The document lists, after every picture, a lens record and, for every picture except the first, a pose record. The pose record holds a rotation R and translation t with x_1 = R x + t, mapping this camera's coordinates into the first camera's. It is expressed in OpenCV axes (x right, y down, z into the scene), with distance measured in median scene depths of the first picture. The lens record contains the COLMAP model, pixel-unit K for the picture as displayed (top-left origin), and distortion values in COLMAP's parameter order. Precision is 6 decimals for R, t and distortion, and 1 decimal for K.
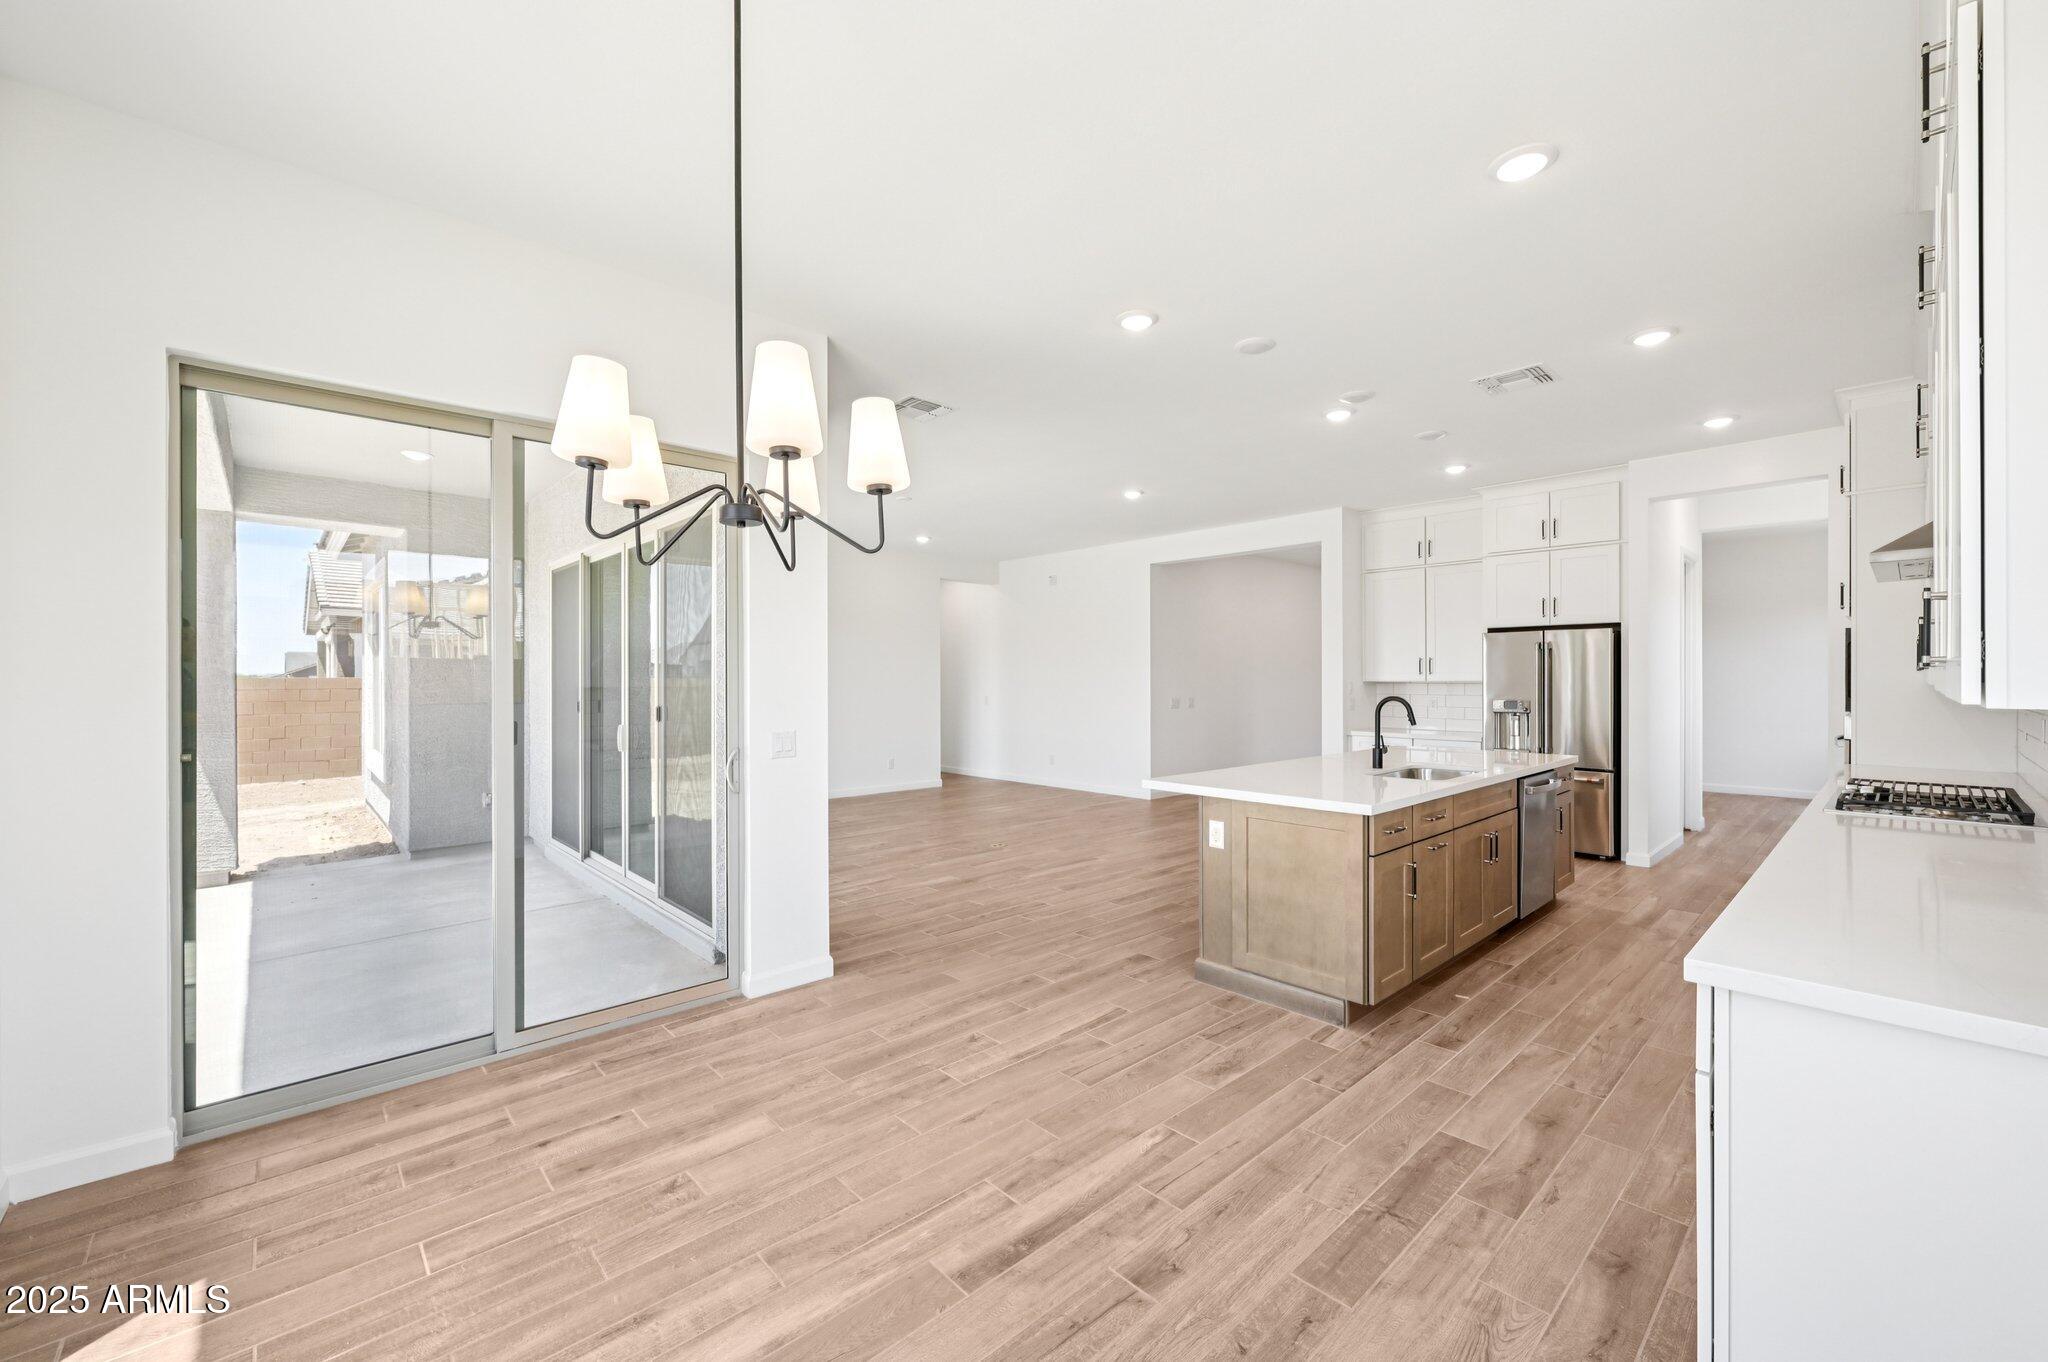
lens RADIAL K [[818.9, 0, 1024.0], [0, 818.9, 681.0], [0, 0, 1]] dist [-0.000495, 0.000325]
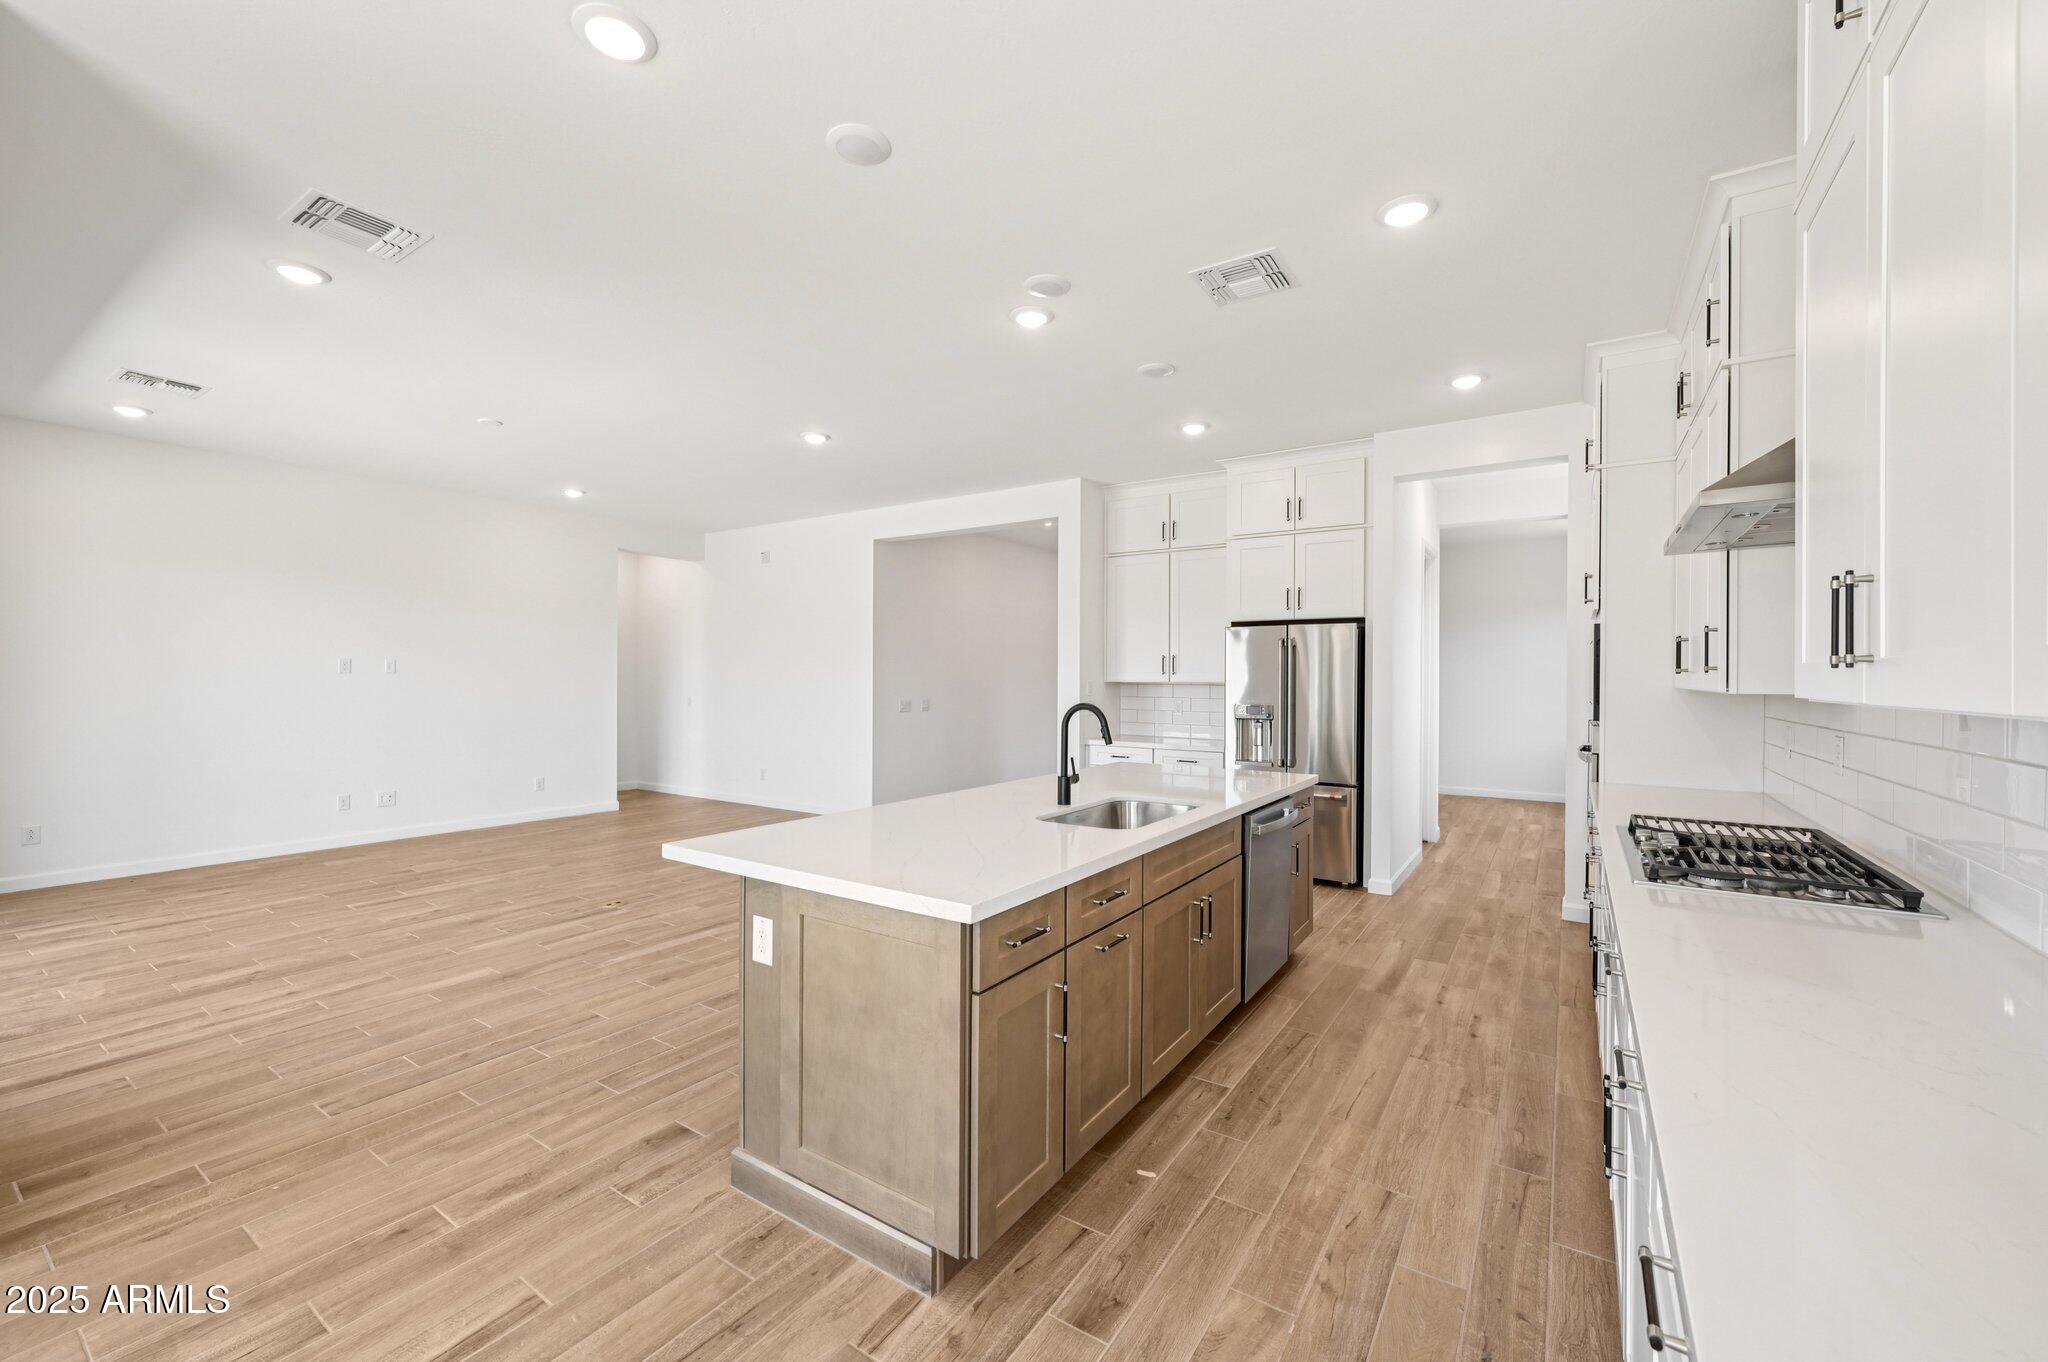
lens RADIAL K [[819.7, 0, 1024.0], [0, 819.7, 681.0], [0, 0, 1]] dist [-0.001270, -0.000182]
pose [[0.972043, 0.007151, 0.234693, 0.216186], [-0.007505, 0.999972, 0.000616, -0.000555], [-0.234682, -0.002360, 0.972069, 0.298785]]
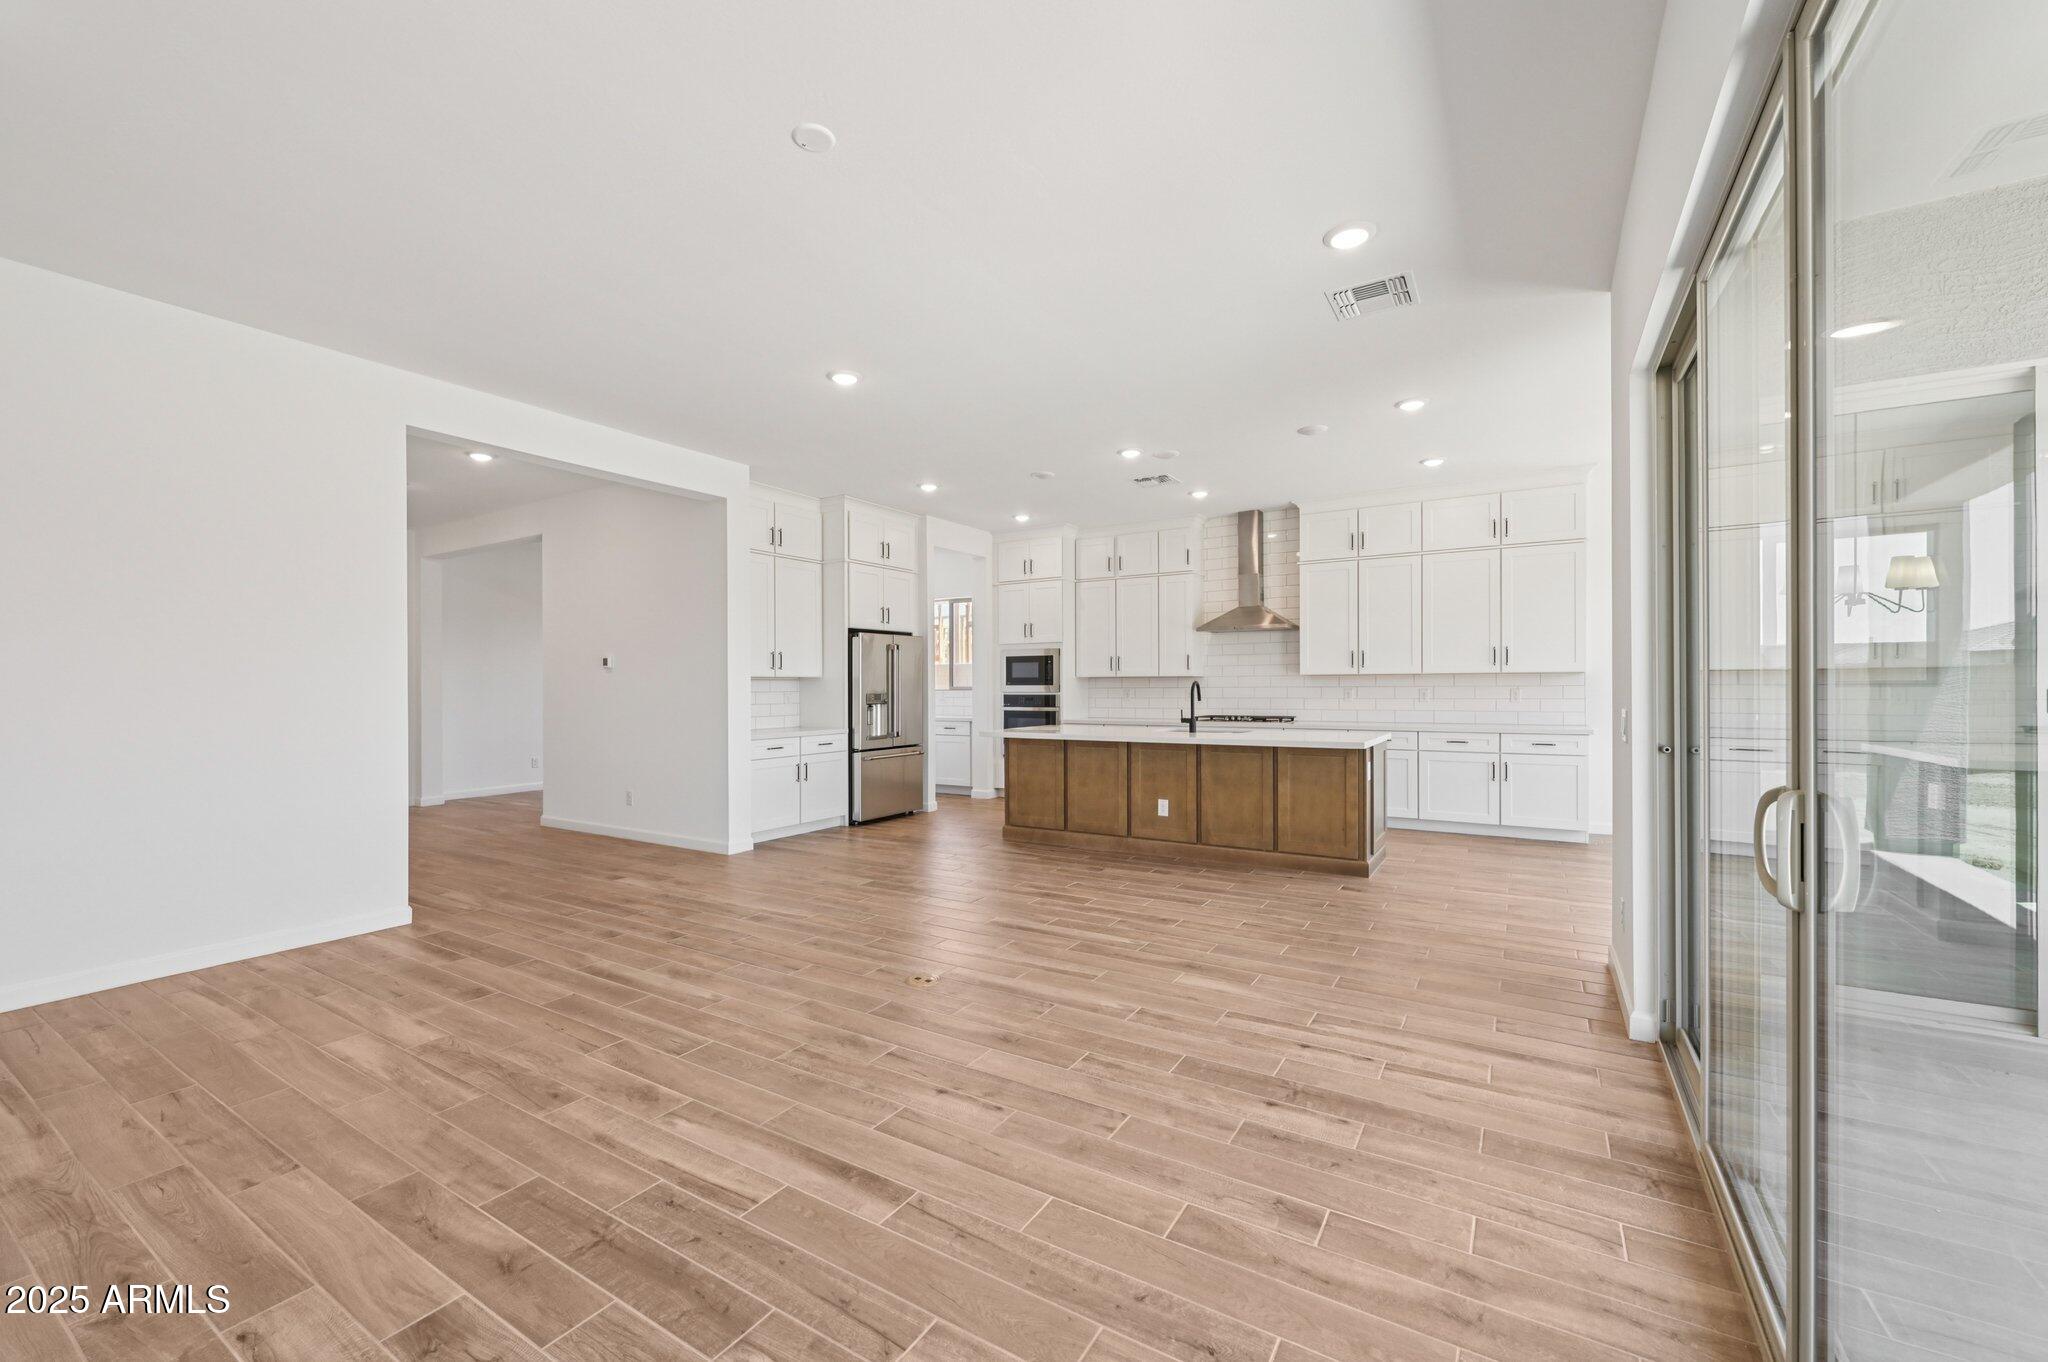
lens RADIAL K [[821.6, 0, 1024.0], [0, 821.6, 681.0], [0, 0, 1]] dist [-0.000556, 0.000009]
pose [[-0.273118, 0.007966, 0.961947, -0.795136], [0.005860, 0.999961, -0.006617, 0.022165], [-0.961963, 0.003830, -0.273154, 1.556502]]
